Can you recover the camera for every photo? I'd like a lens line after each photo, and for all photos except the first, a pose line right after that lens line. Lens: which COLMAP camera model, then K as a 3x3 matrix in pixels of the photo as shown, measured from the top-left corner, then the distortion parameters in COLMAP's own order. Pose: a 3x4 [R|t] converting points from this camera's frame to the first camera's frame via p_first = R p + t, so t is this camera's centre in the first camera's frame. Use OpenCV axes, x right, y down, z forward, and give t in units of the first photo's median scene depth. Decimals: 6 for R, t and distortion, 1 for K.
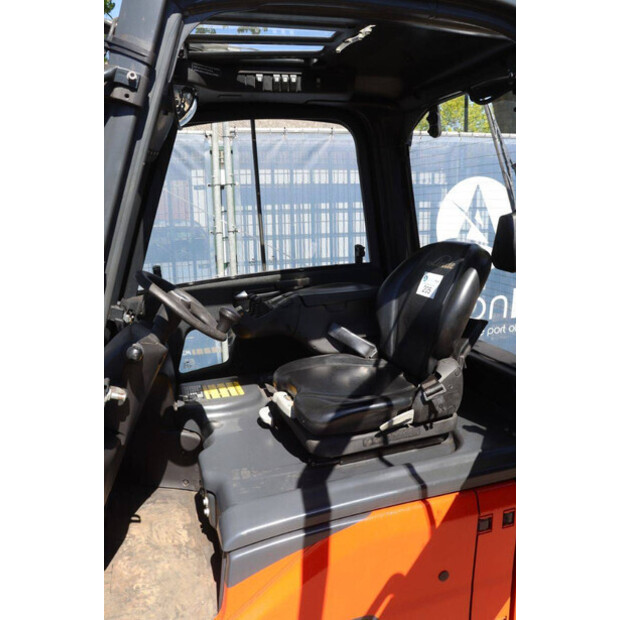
lens RADIAL K [[508.7, 0, 312.1], [0, 508.7, 309.3], [0, 0, 1]] dist [-0.175613, 0.148855]
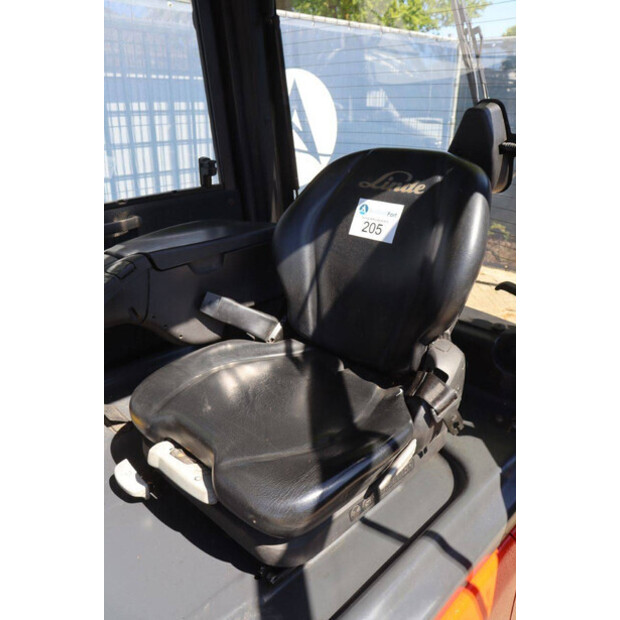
lens RADIAL K [[508.7, 0, 312.1], [0, 508.7, 309.3], [0, 0, 1]] dist [-0.175613, 0.148855]
pose [[0.885339, -0.151467, 0.439581, -0.116927], [0.073100, 0.979036, 0.190118, -0.059456], [-0.459163, -0.136186, 0.877851, 0.436041]]
